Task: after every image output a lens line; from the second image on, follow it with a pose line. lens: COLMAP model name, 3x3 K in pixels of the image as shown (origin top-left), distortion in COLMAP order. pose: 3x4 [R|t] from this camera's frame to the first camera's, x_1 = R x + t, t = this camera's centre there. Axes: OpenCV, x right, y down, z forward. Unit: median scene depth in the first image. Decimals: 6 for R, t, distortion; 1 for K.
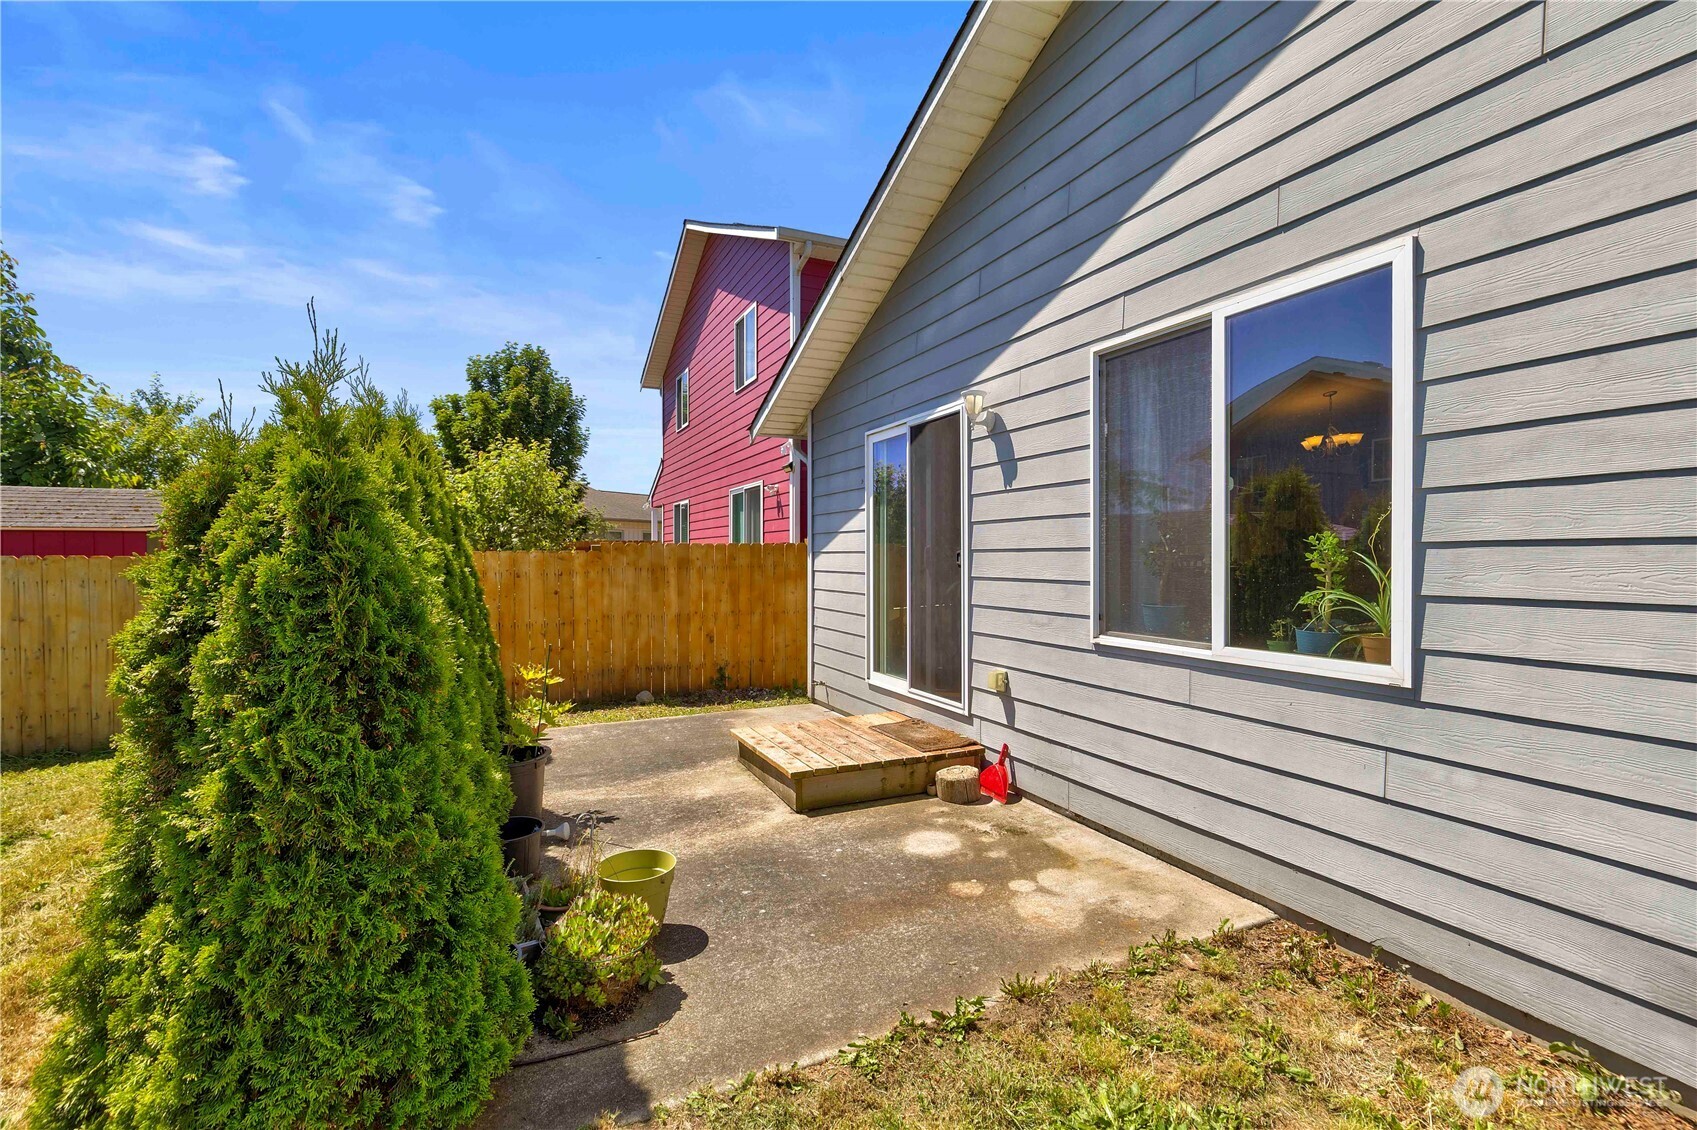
lens RADIAL K [[768.3, 0, 844.8], [0, 768.3, 563.9], [0, 0, 1]] dist [0.011935, -0.002985]
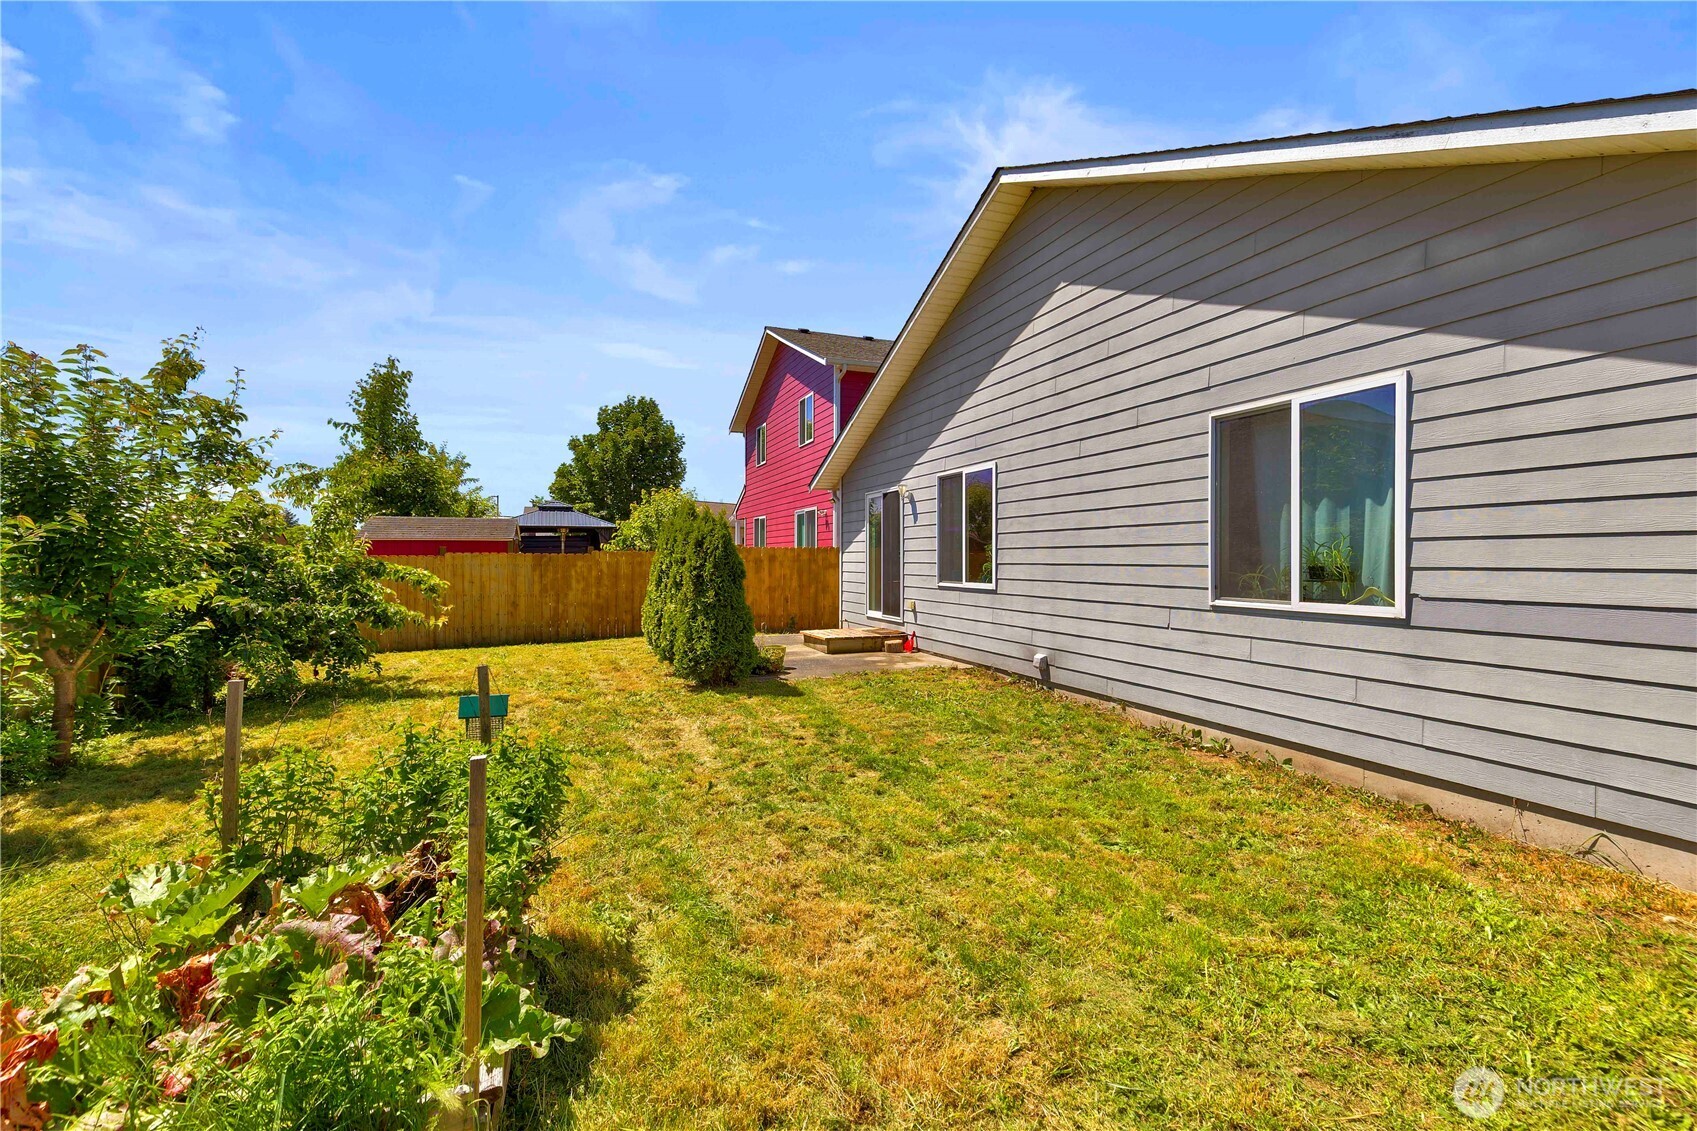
lens RADIAL K [[768.3, 0, 848.9], [0, 768.3, 567.0], [0, 0, 1]] dist [0.011935, -0.002985]
pose [[0.997535, 0.003561, -0.070074, 0.100537], [-0.003529, 0.999994, 0.000587, 0.018928], [0.070075, -0.000338, 0.997542, -0.822246]]
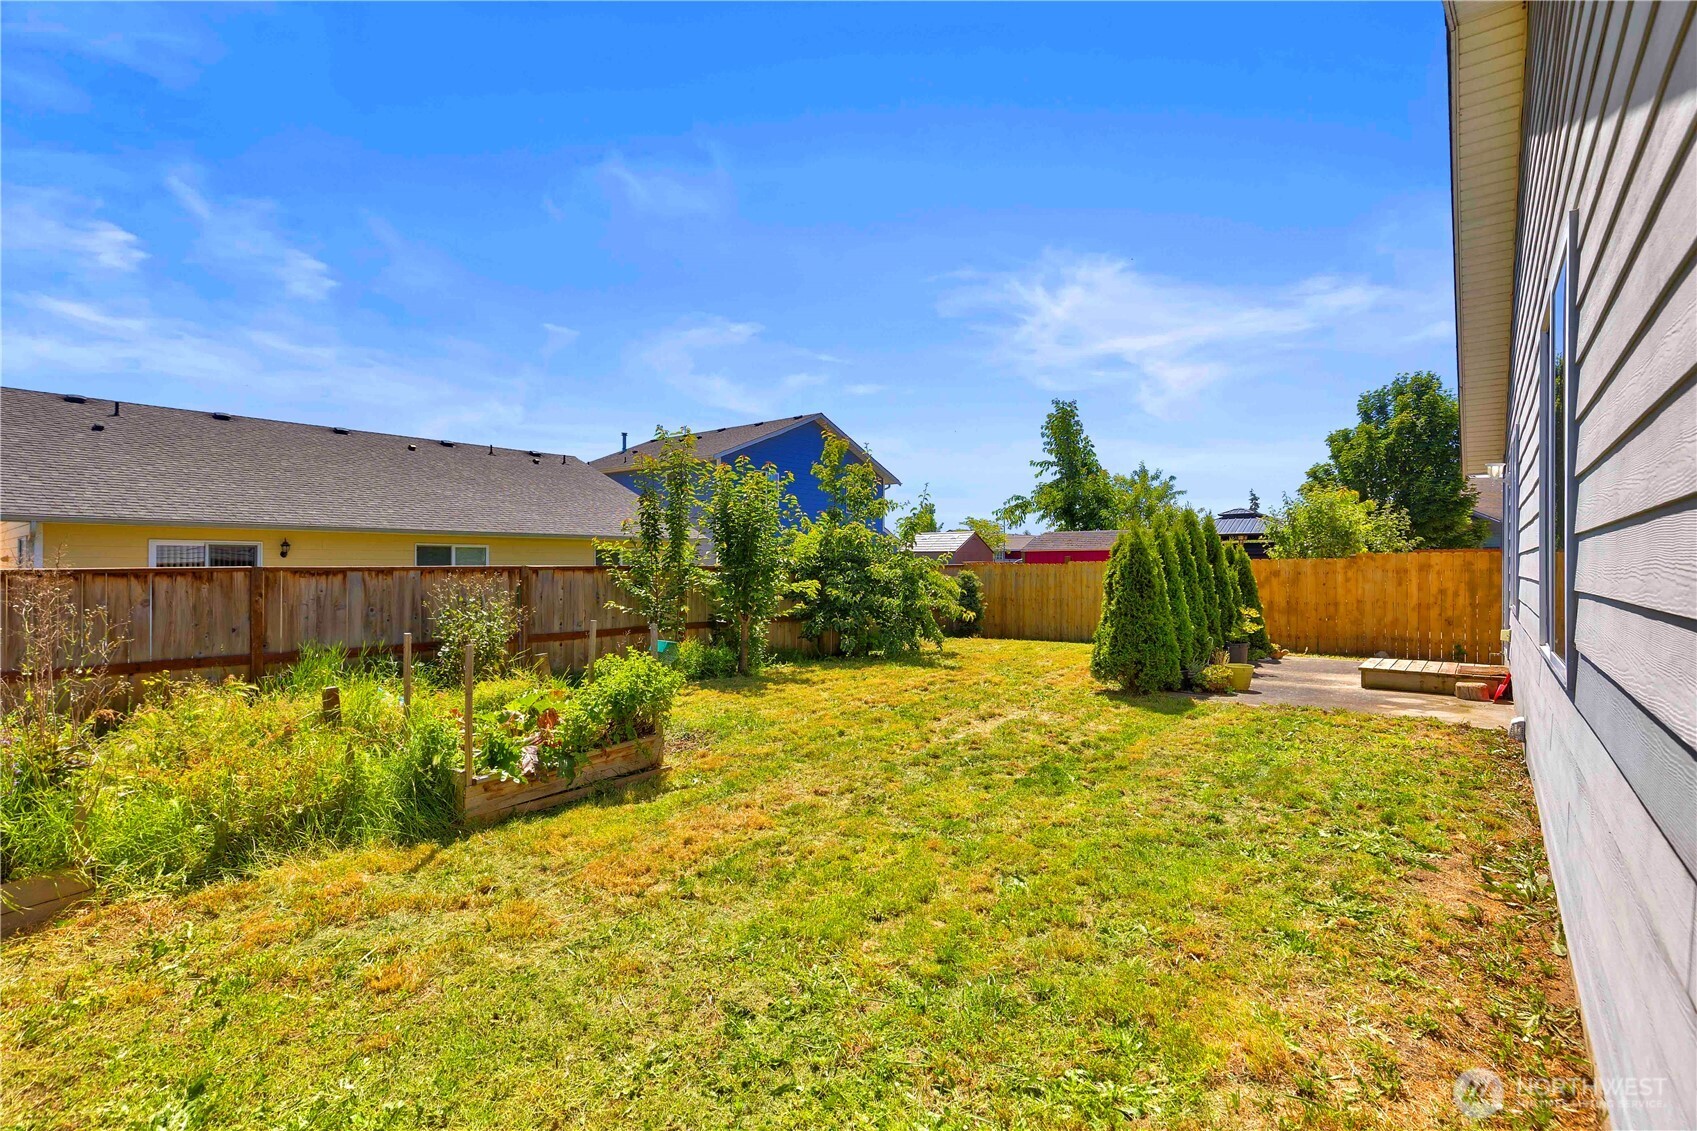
lens RADIAL K [[768.3, 0, 847.5], [0, 768.3, 565.0], [0, 0, 1]] dist [0.011935, -0.002985]
pose [[0.441689, 0.003933, -0.897159, 0.624441], [-0.013256, 0.999910, -0.002143, 0.012929], [0.897070, 0.012839, 0.441702, -0.601106]]
